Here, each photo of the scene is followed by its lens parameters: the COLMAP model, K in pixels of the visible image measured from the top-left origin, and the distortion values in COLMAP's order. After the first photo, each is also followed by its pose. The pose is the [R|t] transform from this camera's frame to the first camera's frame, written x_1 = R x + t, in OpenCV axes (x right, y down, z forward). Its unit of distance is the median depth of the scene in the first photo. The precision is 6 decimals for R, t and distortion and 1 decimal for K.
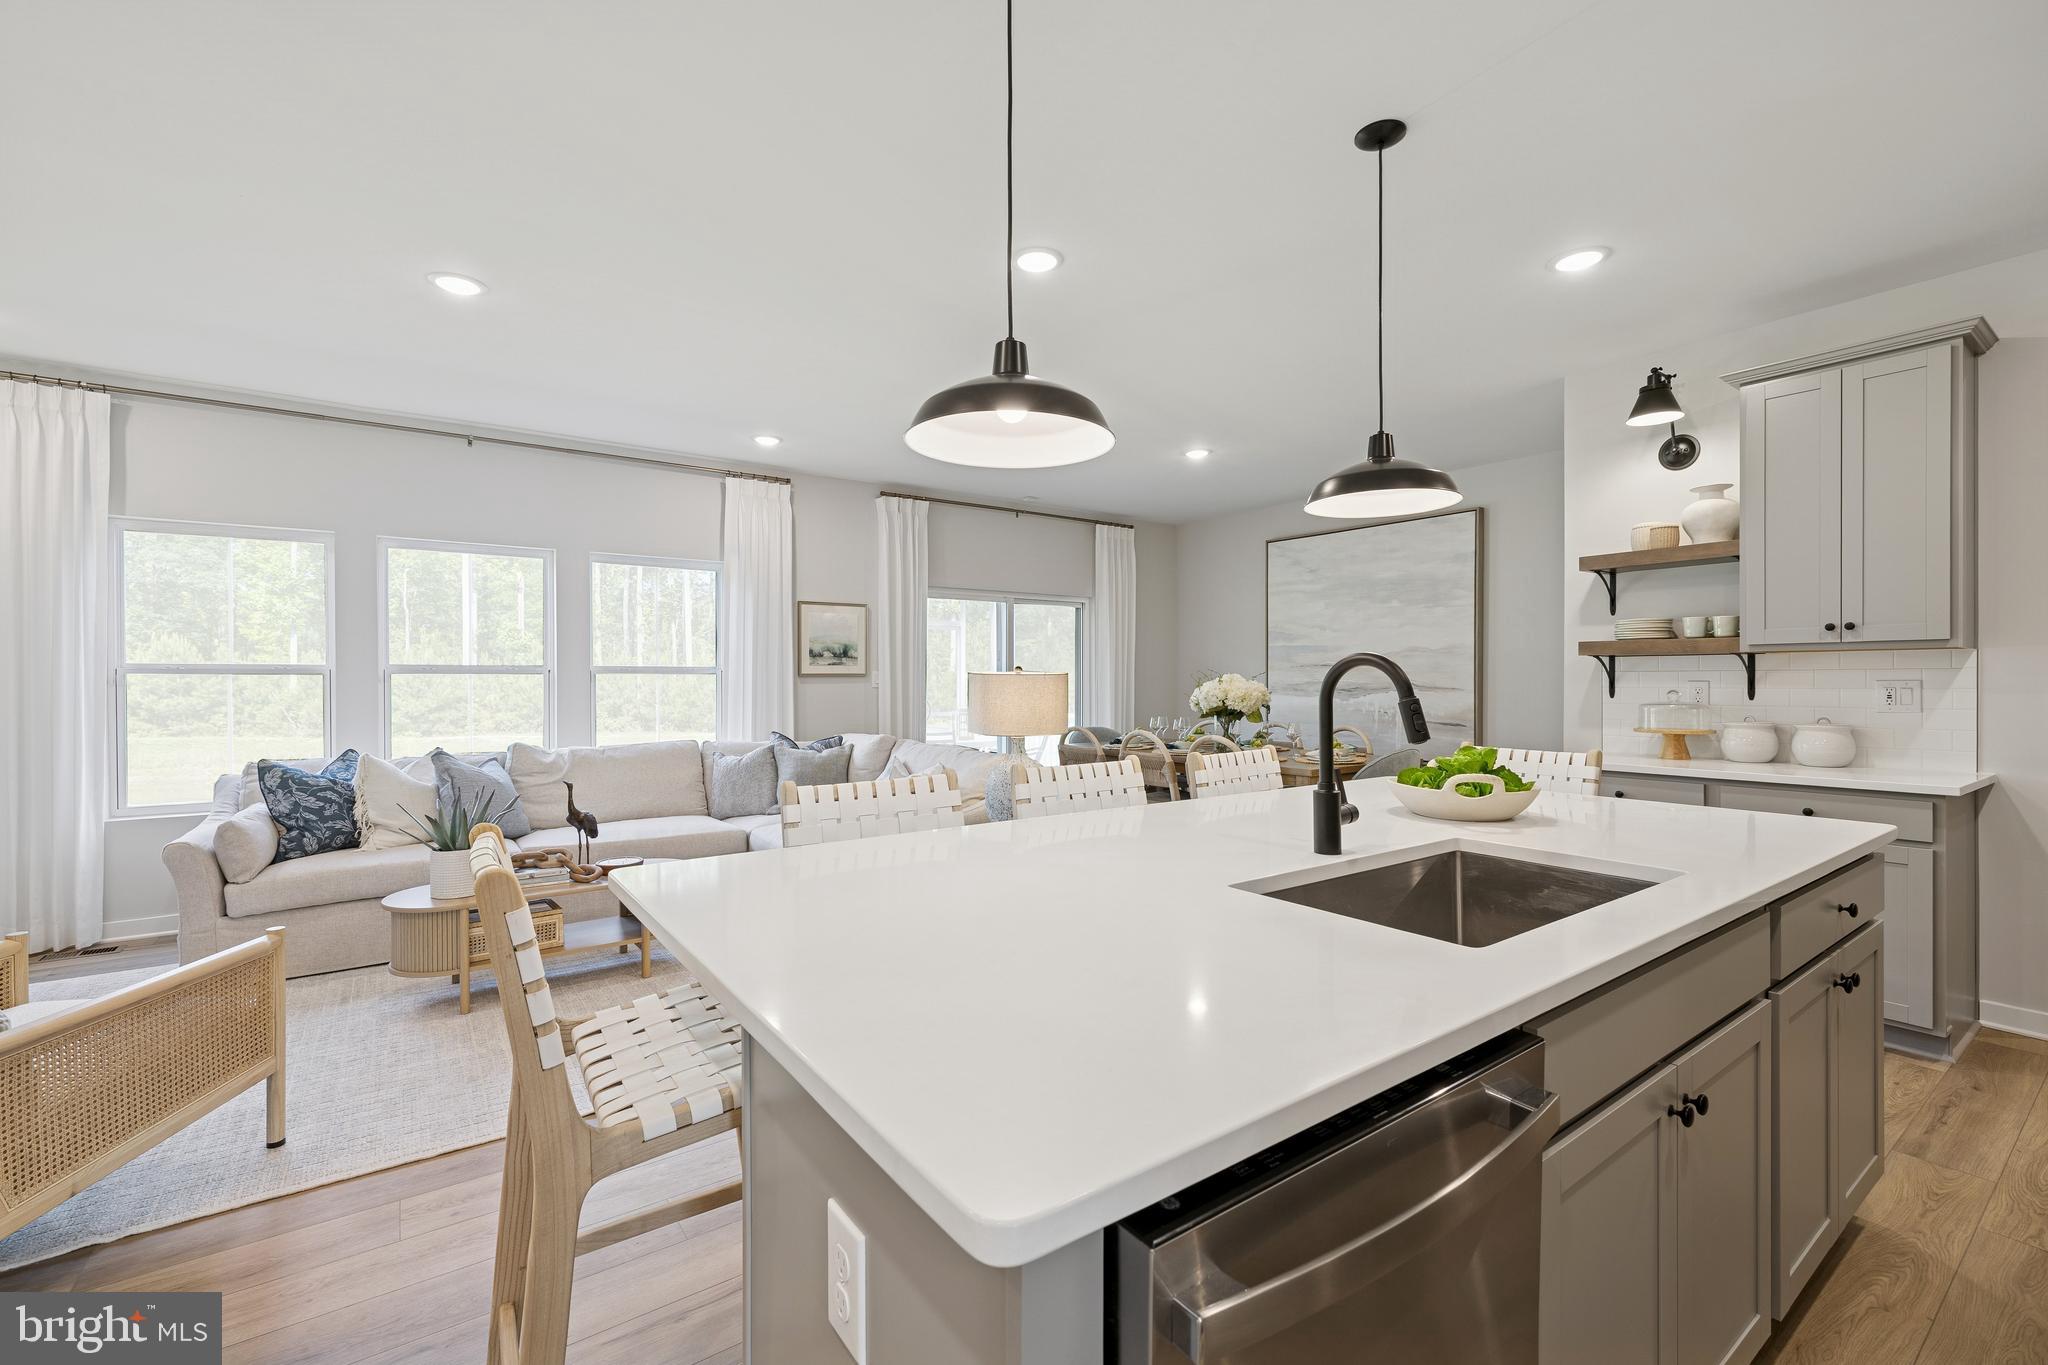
lens RADIAL K [[882.0, 0, 1065.5], [0, 882.0, 678.0], [0, 0, 1]] dist [-0.010040, 0.000082]
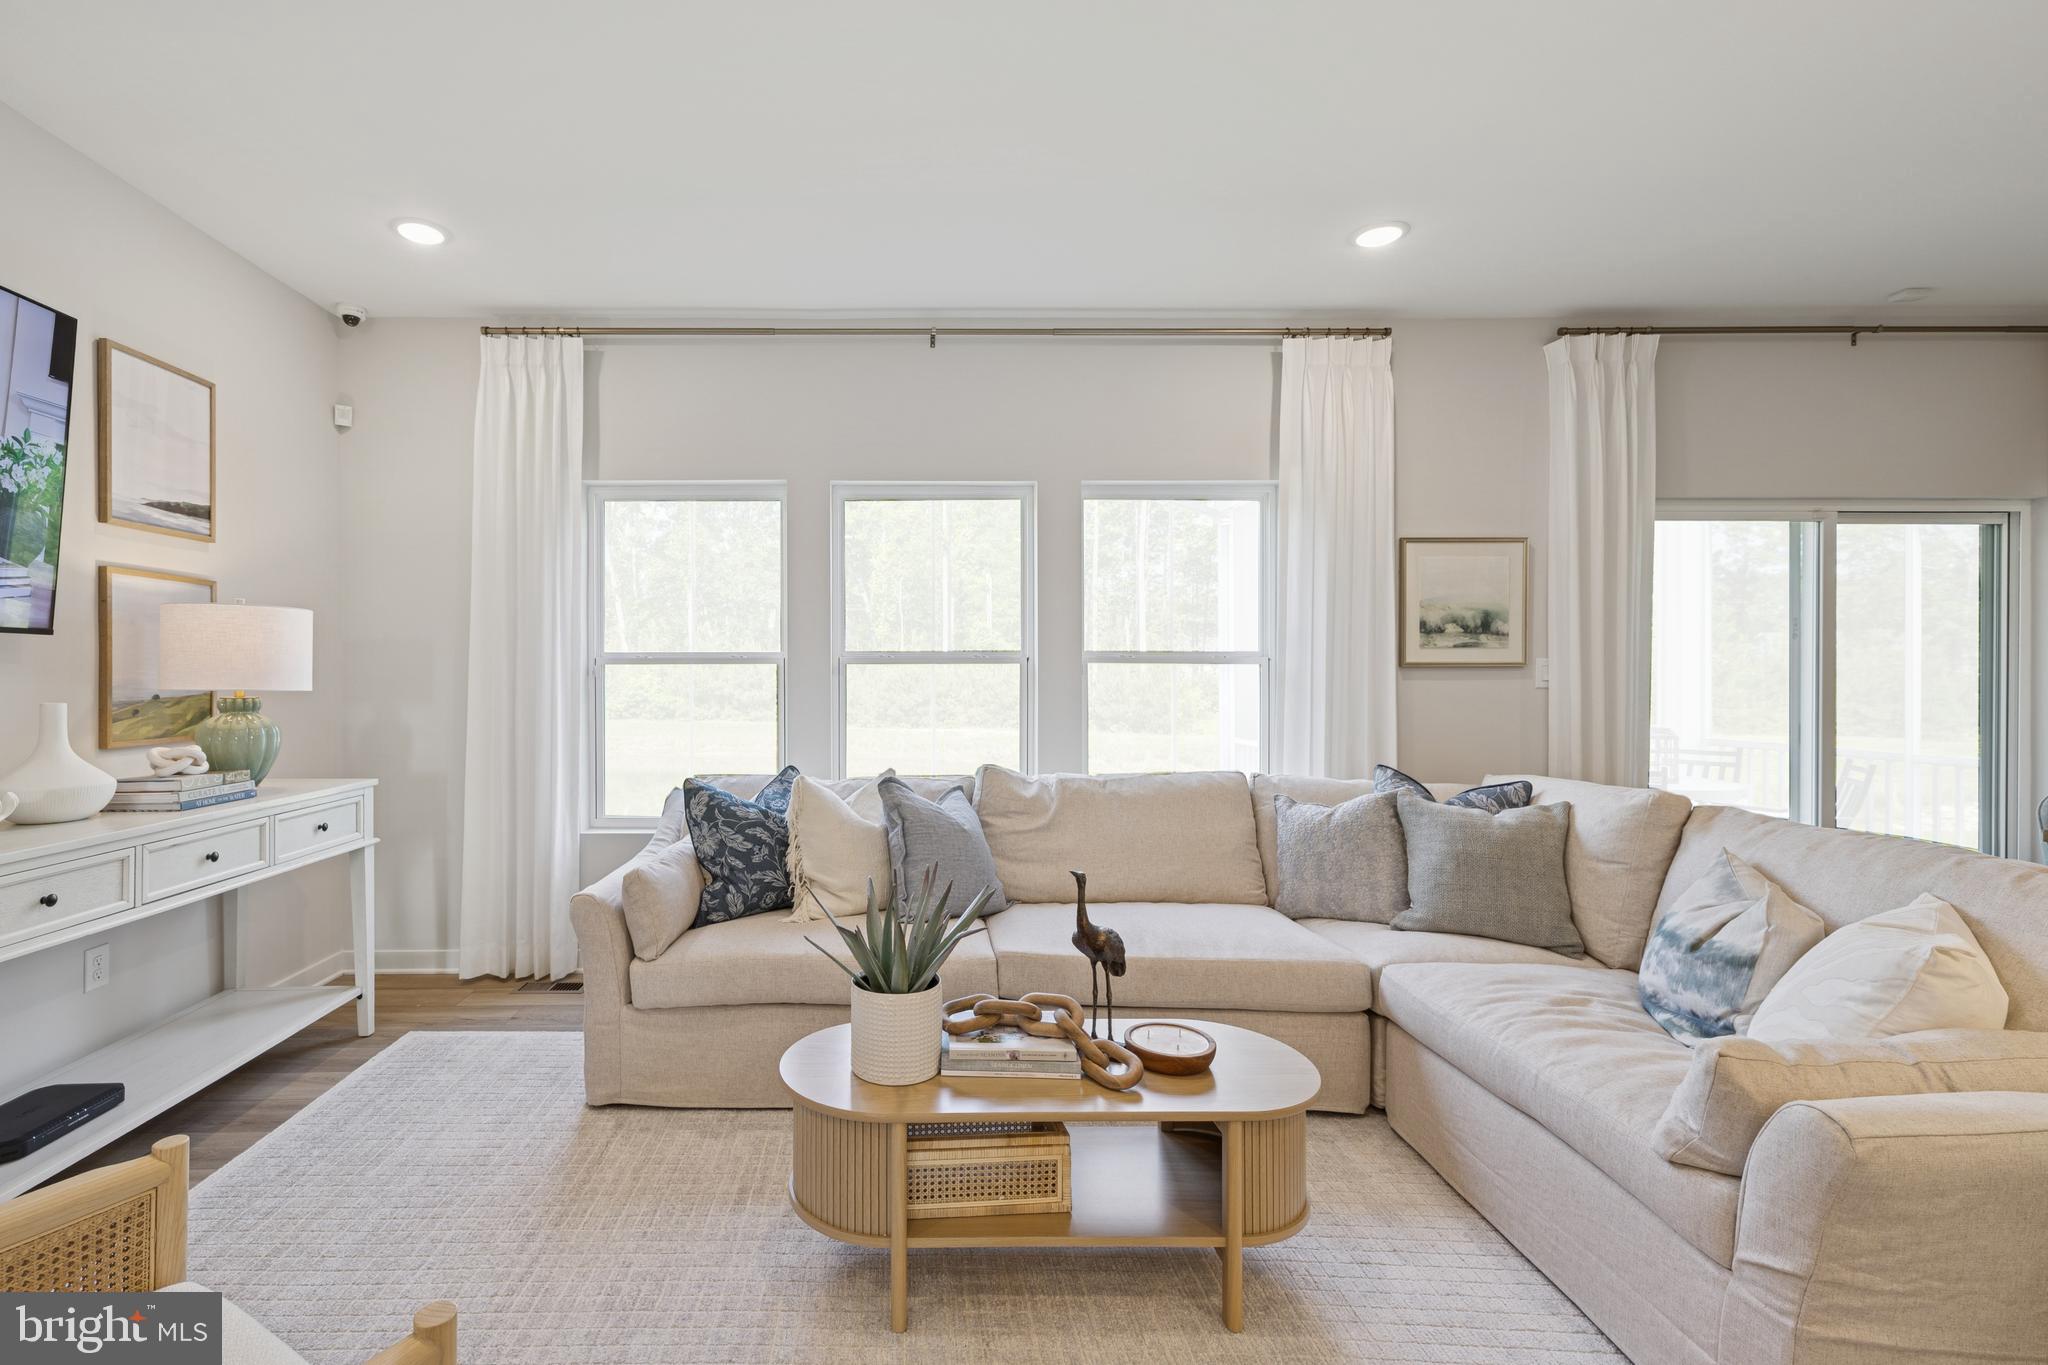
lens RADIAL K [[871.3, 0, 1021.5], [0, 871.3, 674.7], [0, 0, 1]] dist [0.001759, 0.000174]
pose [[0.869520, 0.002553, -0.493891, -0.283071], [-0.004157, 0.999989, -0.002151, 0.006508], [0.493880, 0.003923, 0.869521, 0.448579]]
